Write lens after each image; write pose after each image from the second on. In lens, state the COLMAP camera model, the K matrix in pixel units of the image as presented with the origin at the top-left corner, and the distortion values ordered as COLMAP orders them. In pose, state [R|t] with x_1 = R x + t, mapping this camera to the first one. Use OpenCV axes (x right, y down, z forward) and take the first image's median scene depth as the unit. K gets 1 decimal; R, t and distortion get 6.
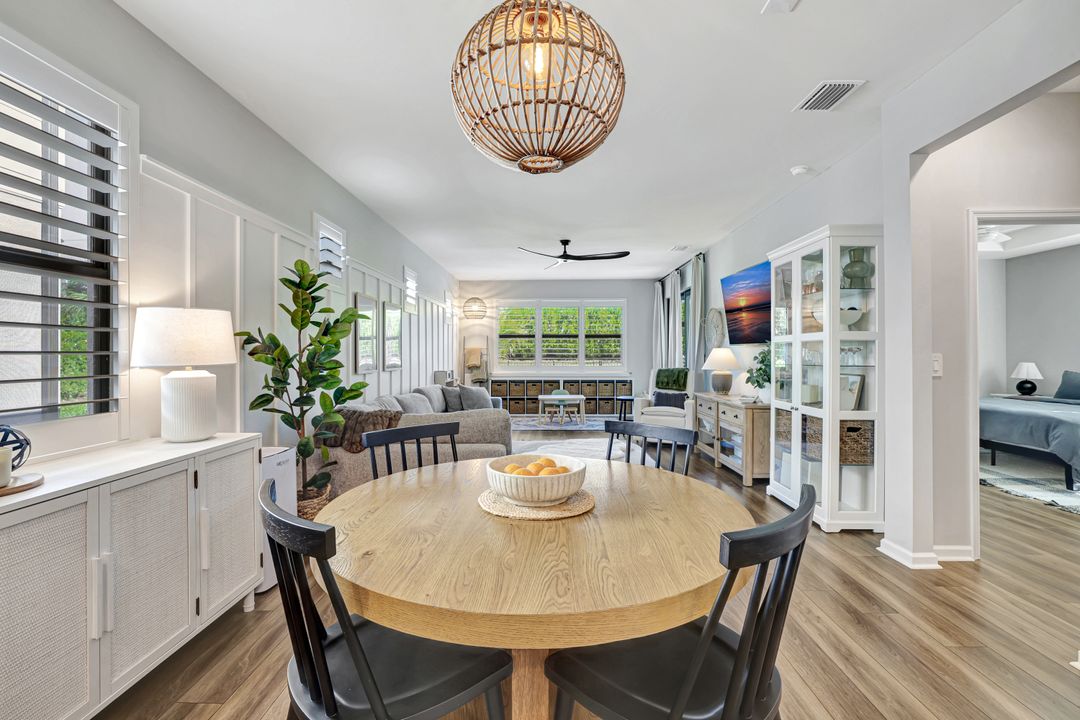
lens RADIAL K [[477.0, 0, 540.0], [0, 477.0, 360.0], [0, 0, 1]] dist [-0.053229, 0.000029]
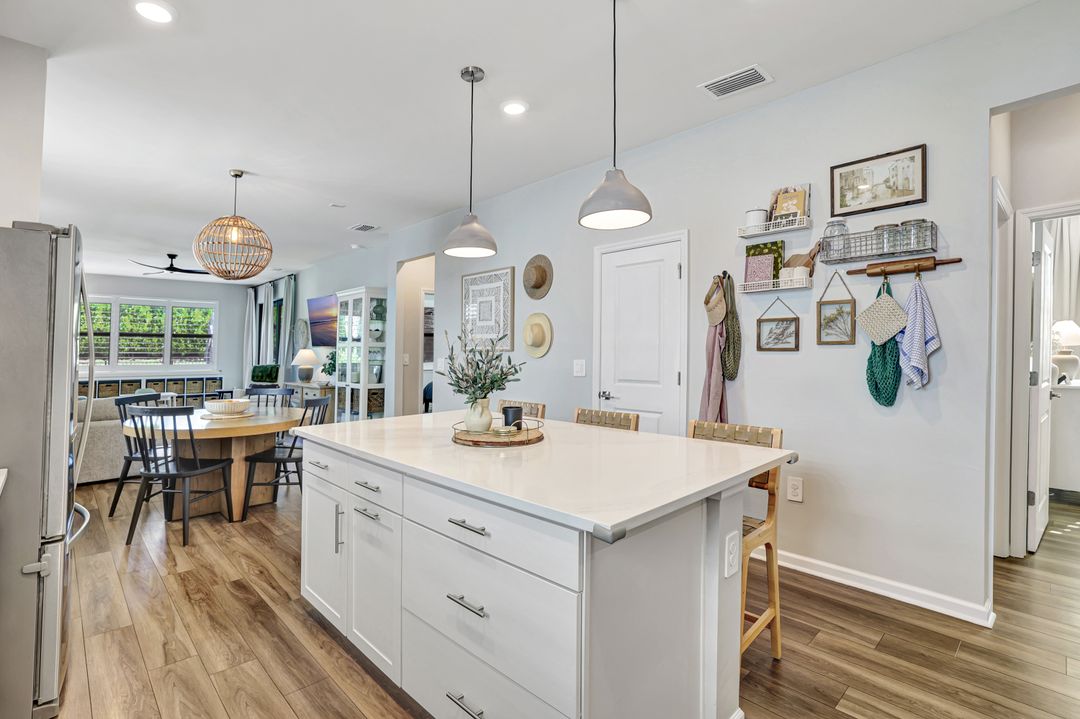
lens RADIAL K [[499.7, 0, 512.0], [0, 499.7, 311.5], [0, 0, 1]] dist [-0.023106, 0.000058]
pose [[0.729911, 0.052169, 0.681548, -0.143142], [0.010478, 0.996112, -0.087469, -0.000984], [-0.683462, 0.070986, 0.726527, -0.390698]]
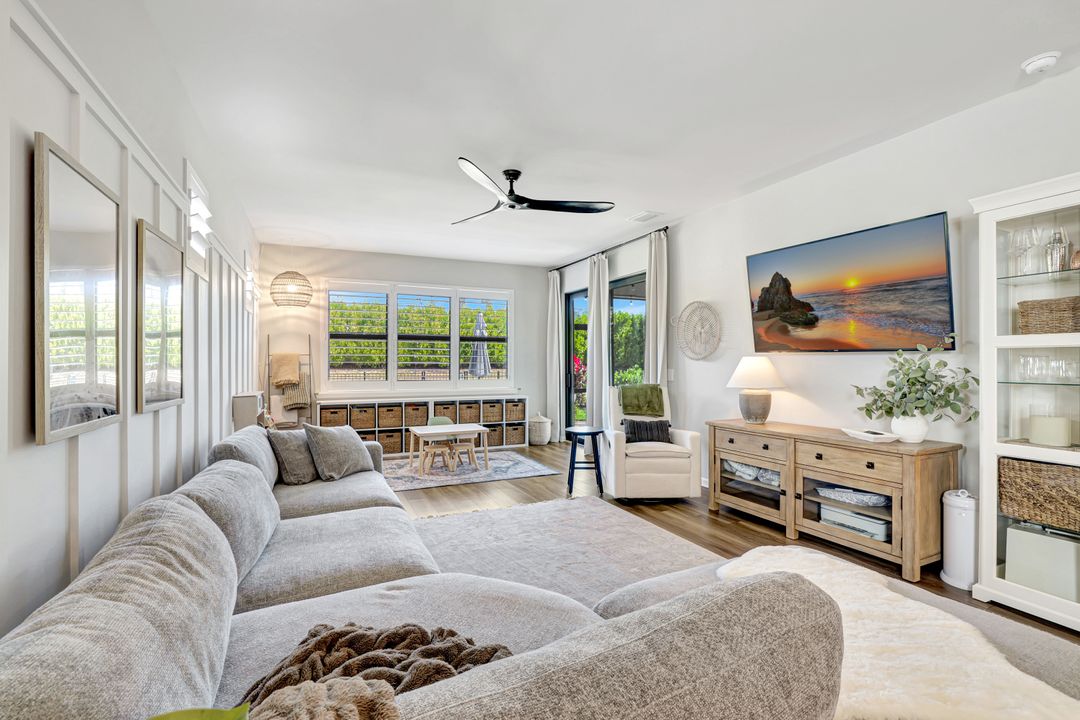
lens RADIAL K [[490.8, 0, 547.2], [0, 490.8, 361.4], [0, 0, 1]] dist [-0.021456, 0.000131]
pose [[0.899901, 0.002272, 0.436089, -0.158698], [0.004303, 0.999891, -0.014089, -0.007046], [-0.436073, 0.014556, 0.899793, 0.404275]]
